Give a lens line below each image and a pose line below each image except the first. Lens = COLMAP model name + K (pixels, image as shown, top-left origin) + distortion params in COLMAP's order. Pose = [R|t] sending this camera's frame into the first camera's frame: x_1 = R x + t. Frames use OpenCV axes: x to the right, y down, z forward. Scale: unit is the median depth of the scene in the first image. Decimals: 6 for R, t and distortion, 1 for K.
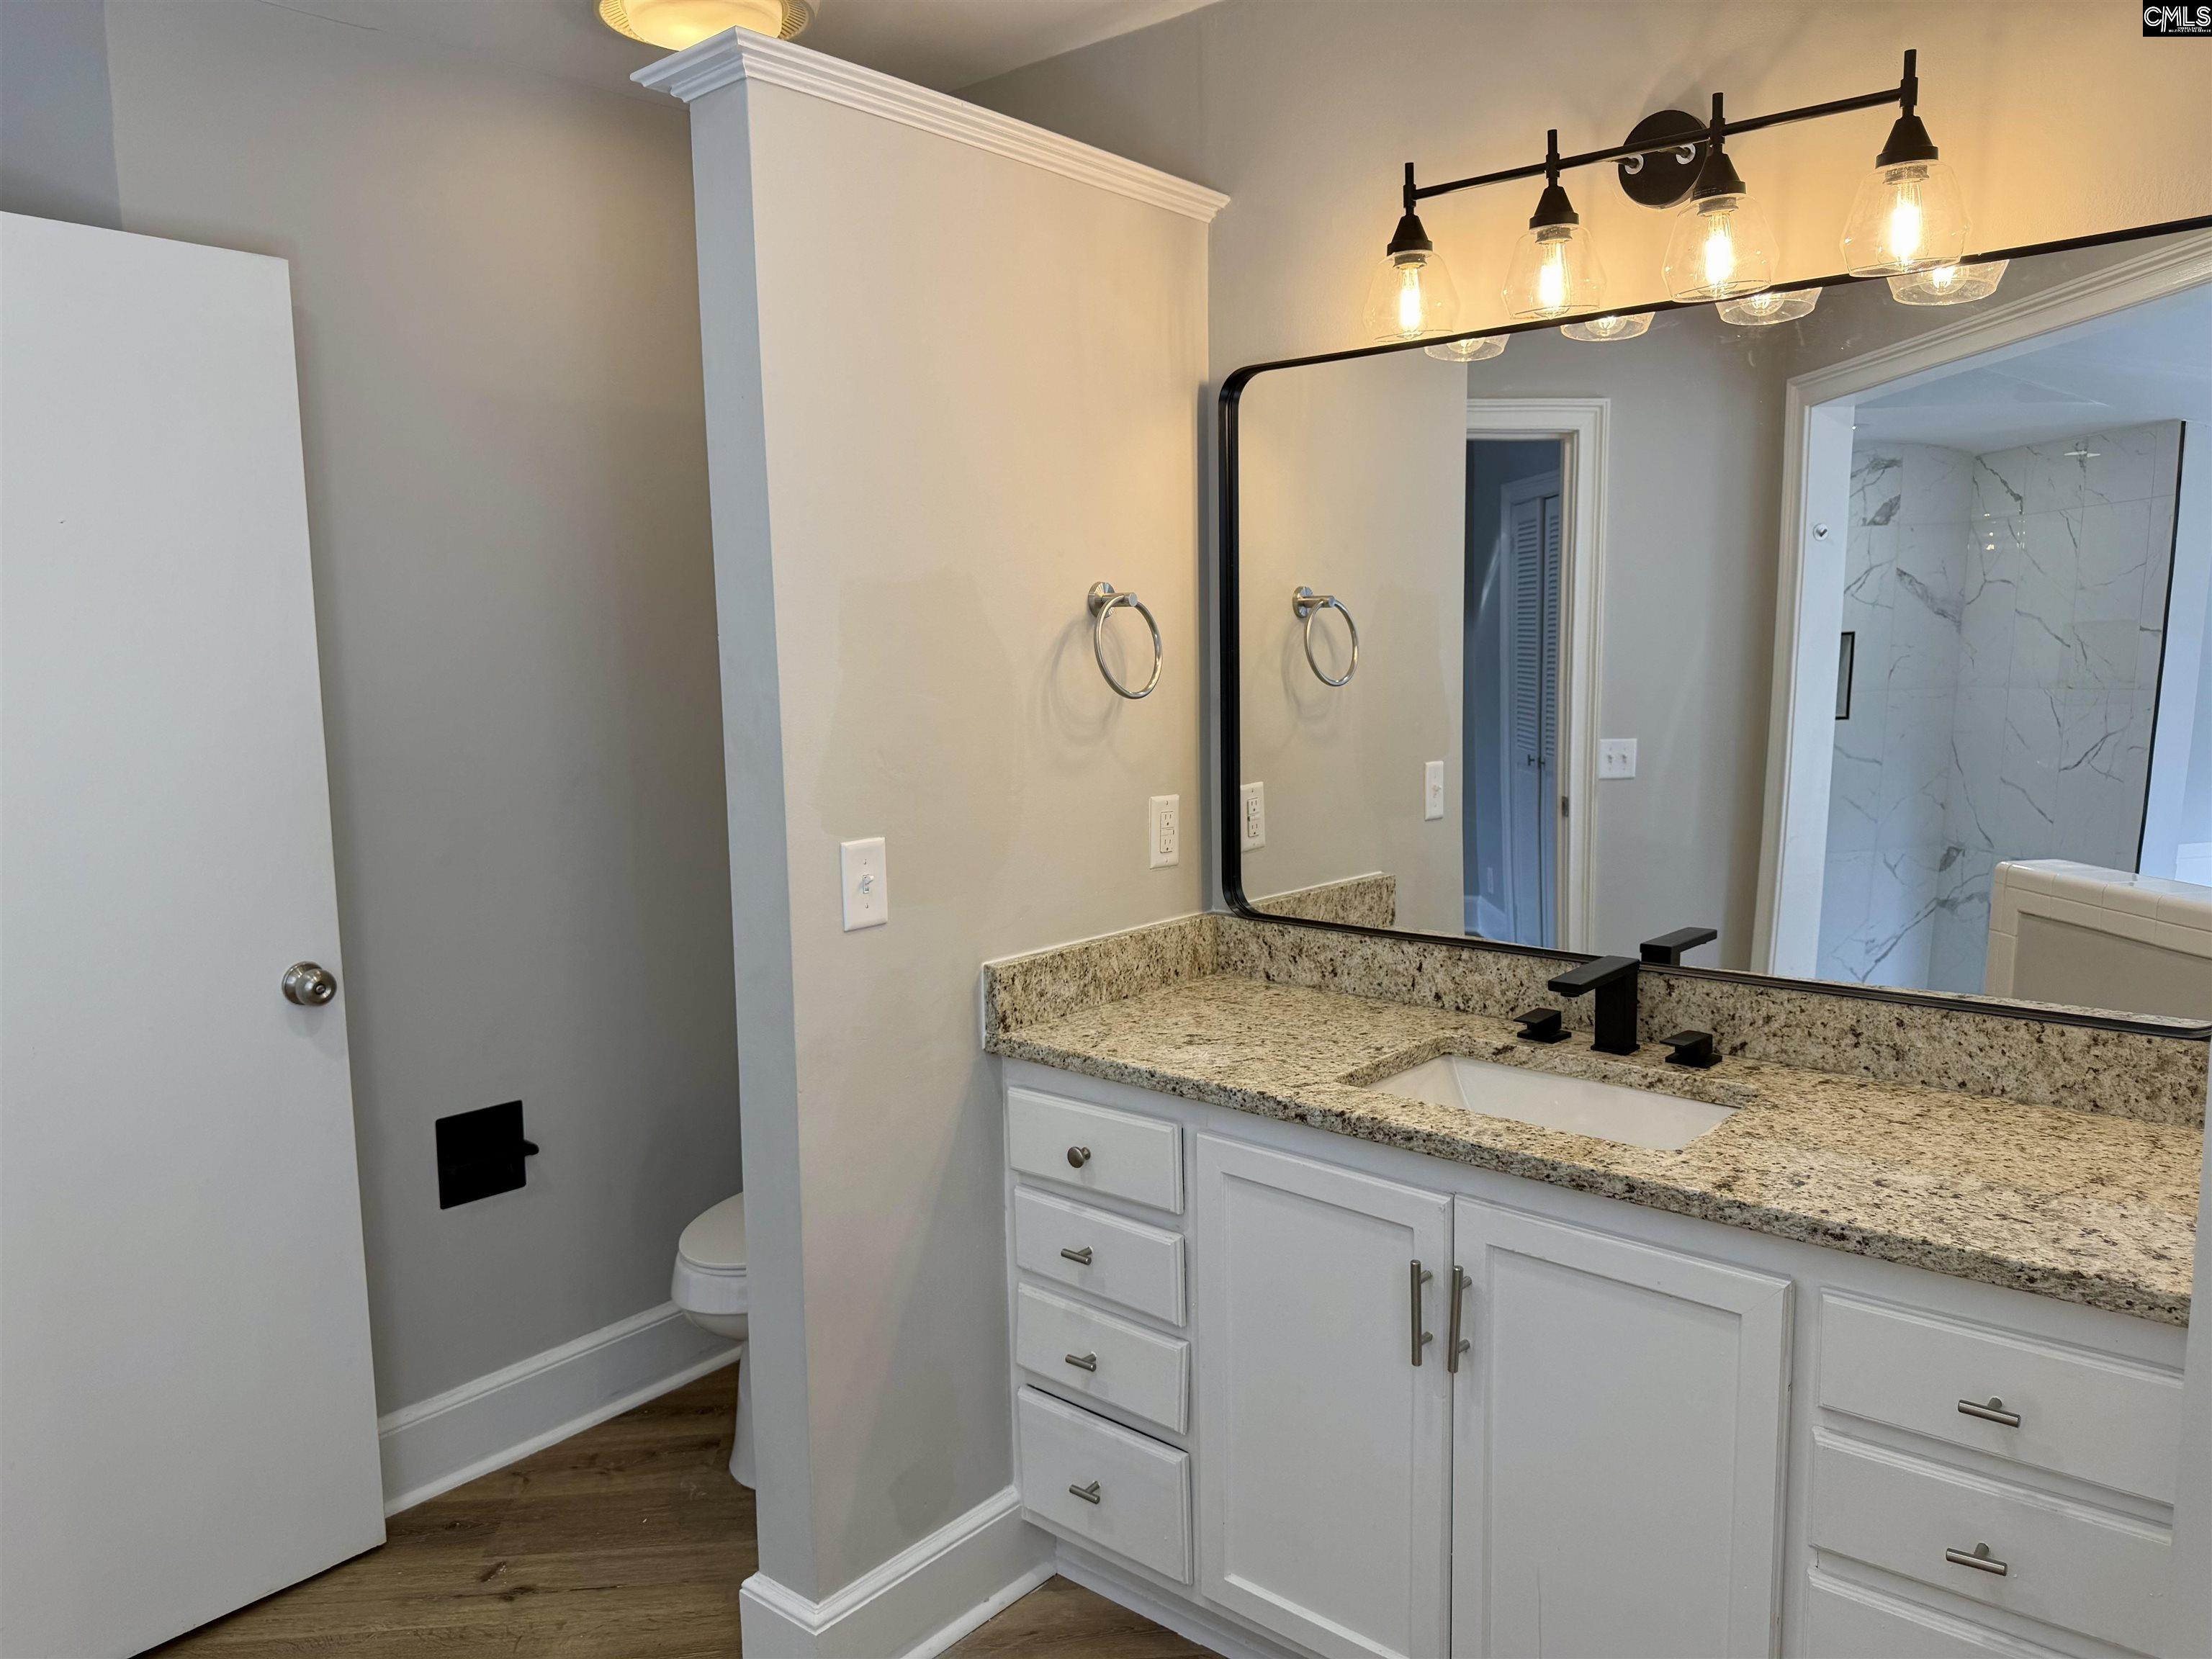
lens RADIAL K [[1428.3, 0, 1106.0], [0, 1428.3, 829.5], [0, 0, 1]] dist [0.046459, -0.091023]
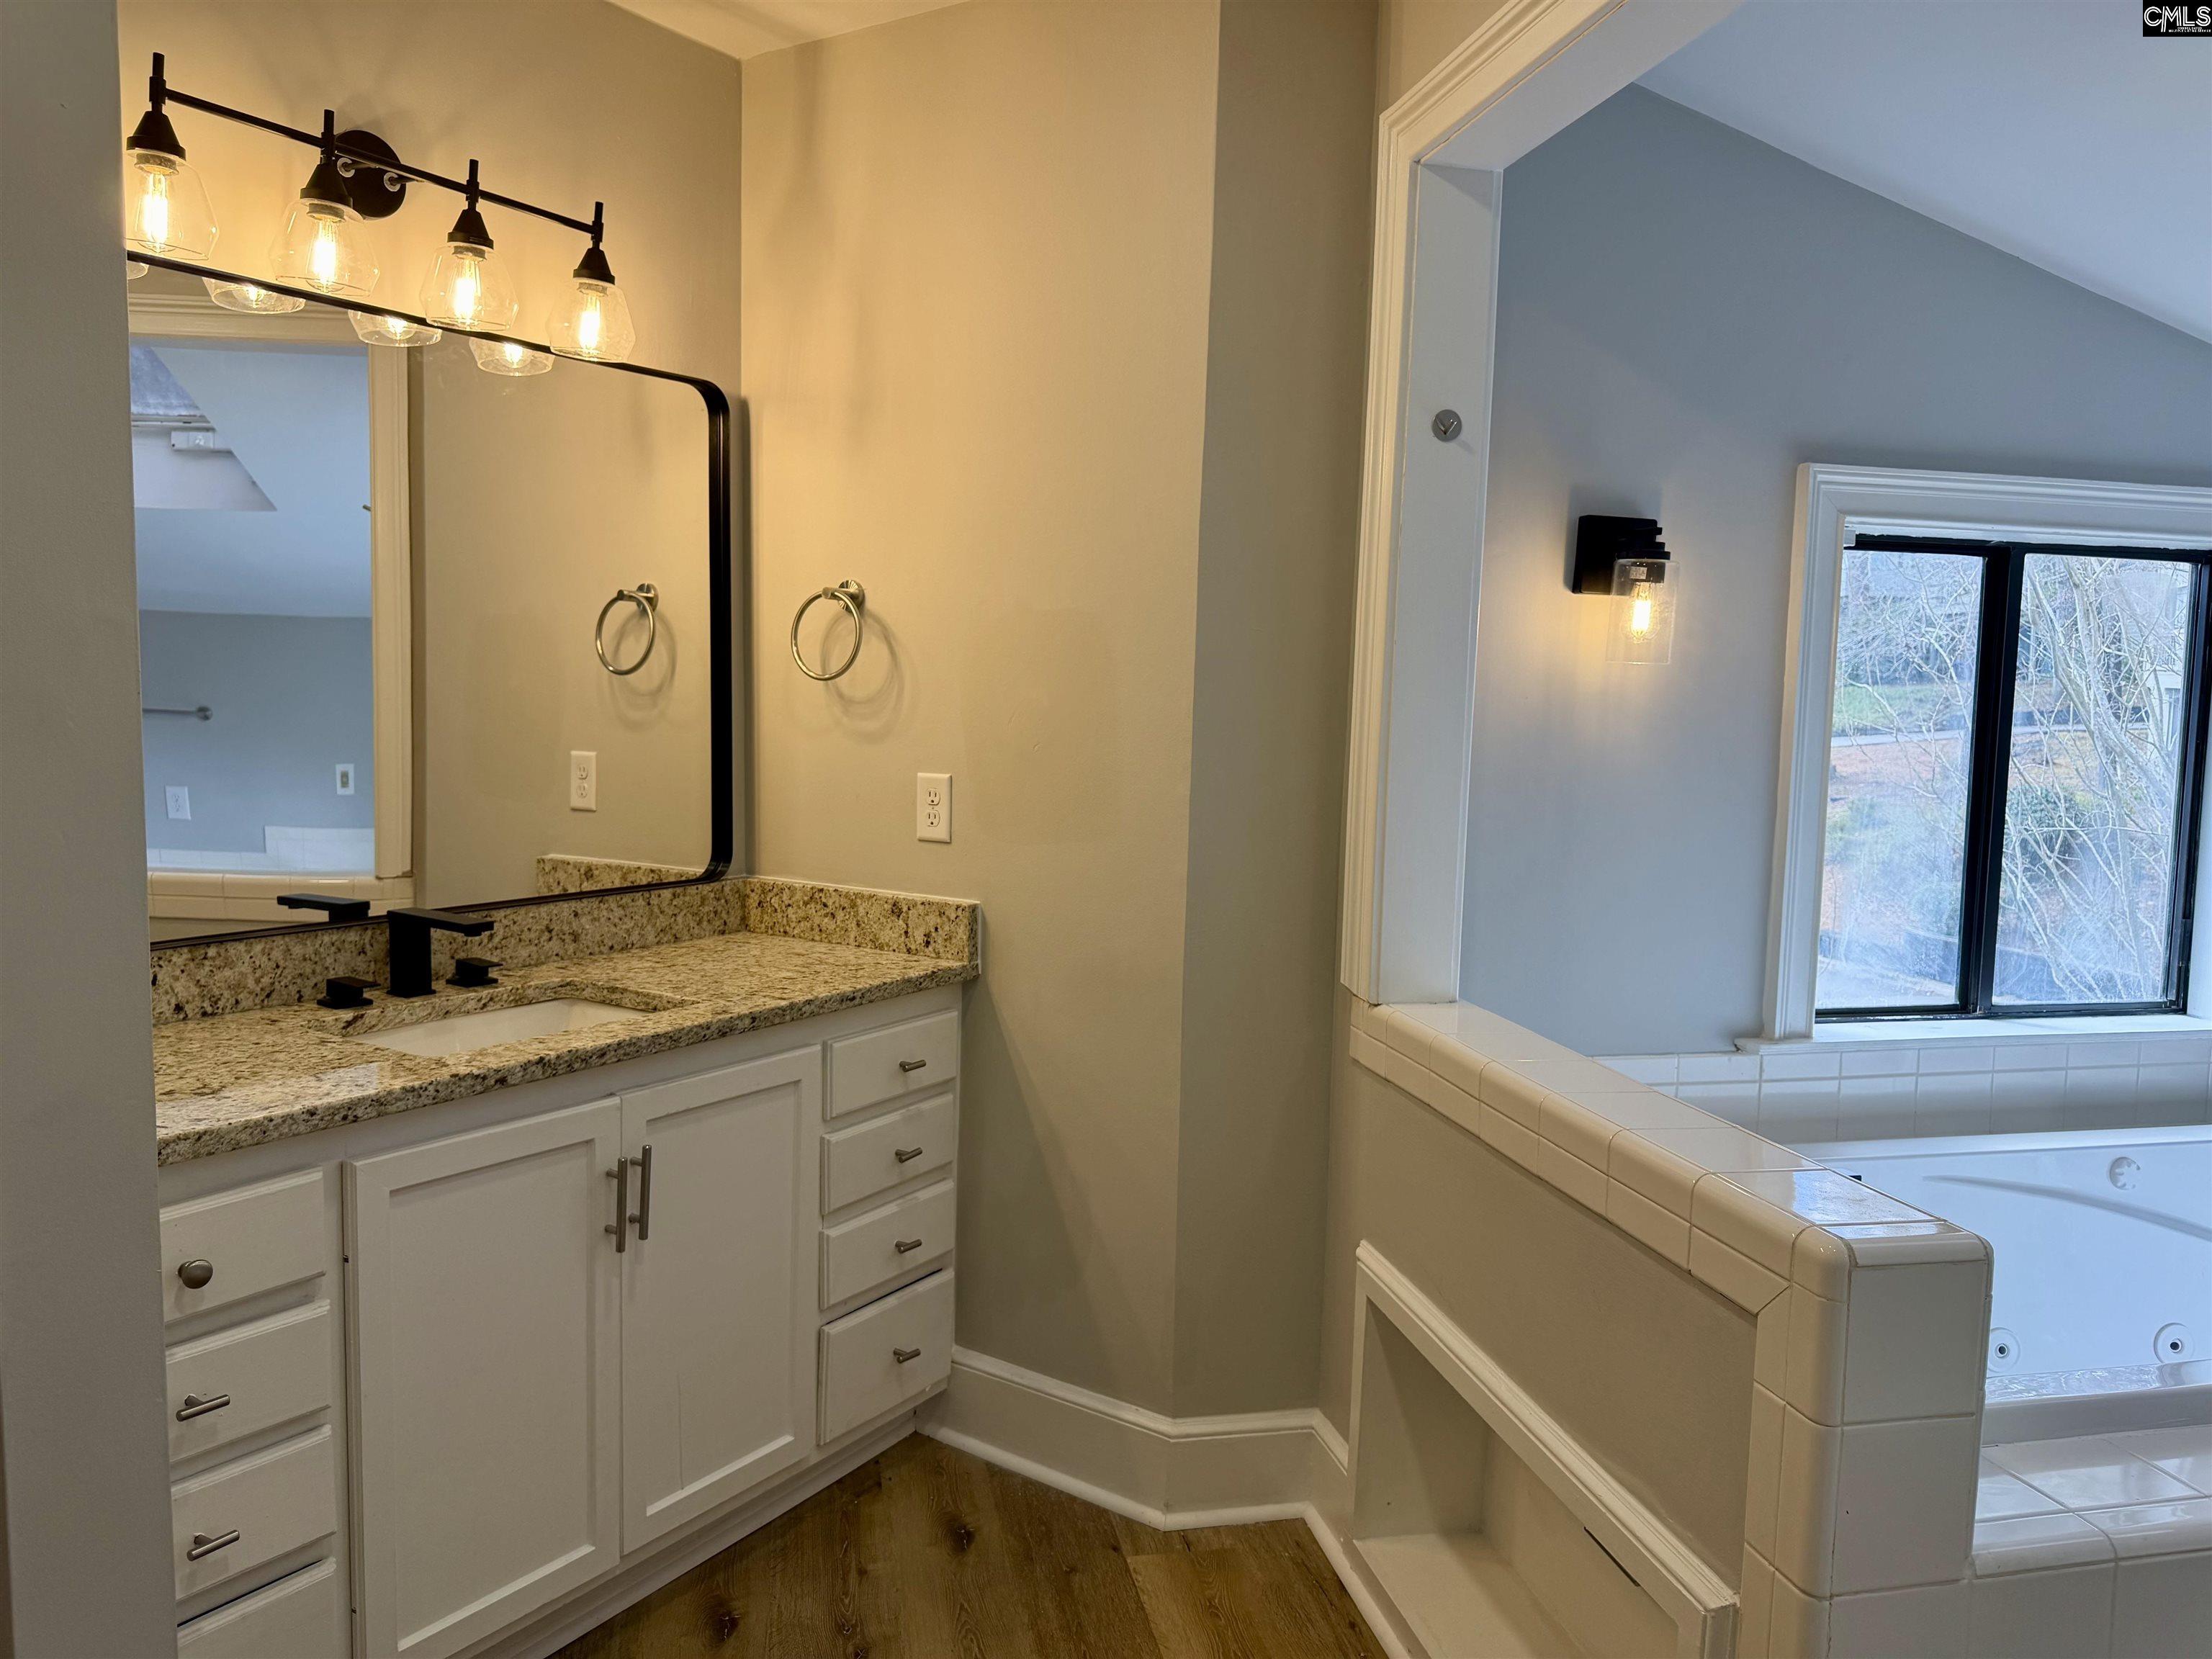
lens RADIAL K [[1562.3, 0, 1107.8], [0, 1562.3, 817.5], [0, 0, 1]] dist [0.055825, -0.069724]
pose [[-0.100966, -0.080044, 0.991665, -0.930973], [0.090219, 0.991915, 0.089250, -0.040142], [-0.990791, 0.098478, -0.092928, 0.625247]]
